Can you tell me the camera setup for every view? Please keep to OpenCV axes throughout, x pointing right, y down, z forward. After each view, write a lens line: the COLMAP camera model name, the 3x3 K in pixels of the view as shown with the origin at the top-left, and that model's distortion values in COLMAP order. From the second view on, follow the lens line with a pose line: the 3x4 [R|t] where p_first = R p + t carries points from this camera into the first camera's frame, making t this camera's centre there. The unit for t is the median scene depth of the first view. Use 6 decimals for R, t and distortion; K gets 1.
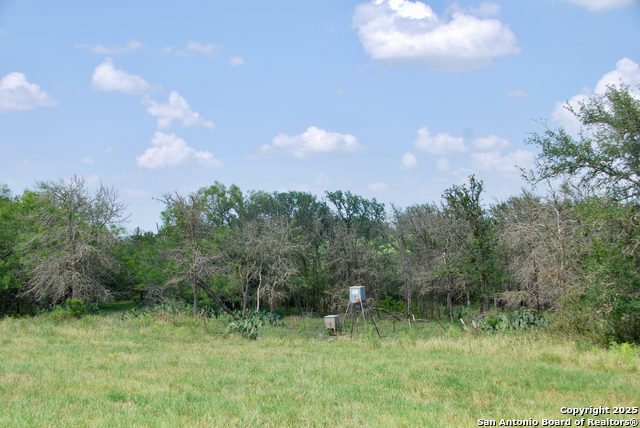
lens RADIAL K [[997.6, 0, 320.4], [0, 997.6, 213.8], [0, 0, 1]] dist [0.007829, 0.000000]
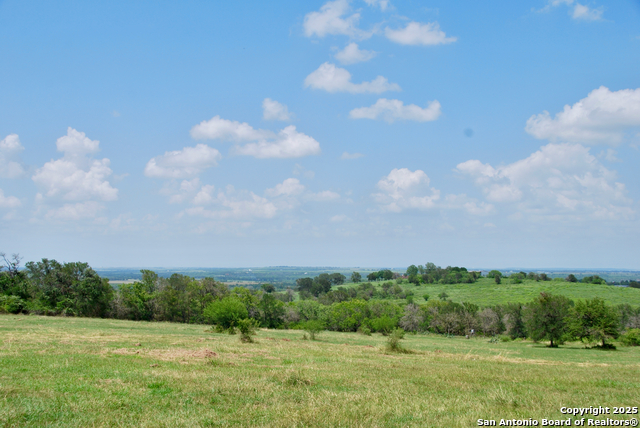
lens RADIAL K [[891.7, 0, 319.9], [0, 891.7, 213.4], [0, 0, 1]] dist [-0.177863, 0.000000]
pose [[0.994086, 0.019974, -0.106739, -0.208784], [-0.024549, 0.998828, -0.041717, -0.240196], [0.105781, 0.044090, 0.993412, -2.776139]]
